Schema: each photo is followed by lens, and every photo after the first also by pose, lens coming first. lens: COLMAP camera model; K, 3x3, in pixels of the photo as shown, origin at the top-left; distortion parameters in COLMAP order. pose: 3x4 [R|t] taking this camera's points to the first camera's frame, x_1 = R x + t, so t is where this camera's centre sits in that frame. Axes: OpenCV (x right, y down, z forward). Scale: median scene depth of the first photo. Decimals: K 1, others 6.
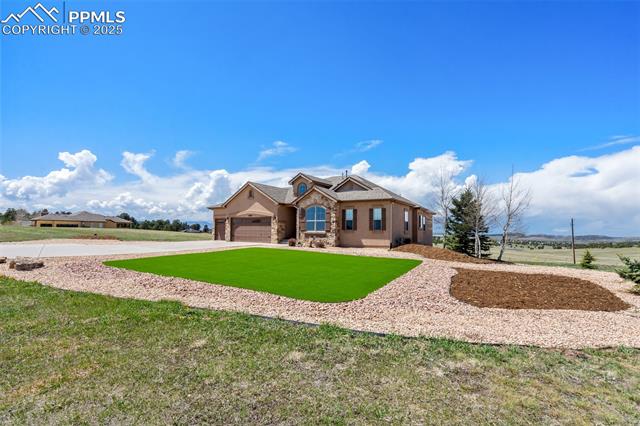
lens RADIAL K [[286.4, 0, 322.6], [0, 286.4, 228.4], [0, 0, 1]] dist [0.017540, 0.000074]
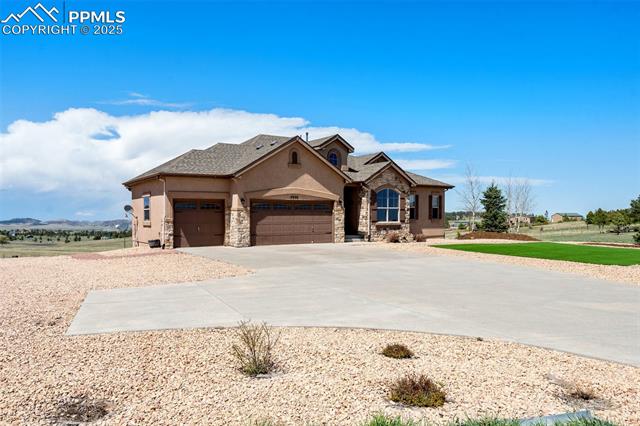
lens RADIAL K [[485.8, 0, 320.0], [0, 485.8, 213.0], [0, 0, 1]] dist [0.028660, -0.000759]
pose [[0.400418, -0.006861, 0.916307, -1.060799], [0.002613, 0.999976, 0.006346, -0.018233], [-0.916329, -0.000146, 0.400427, 0.544130]]
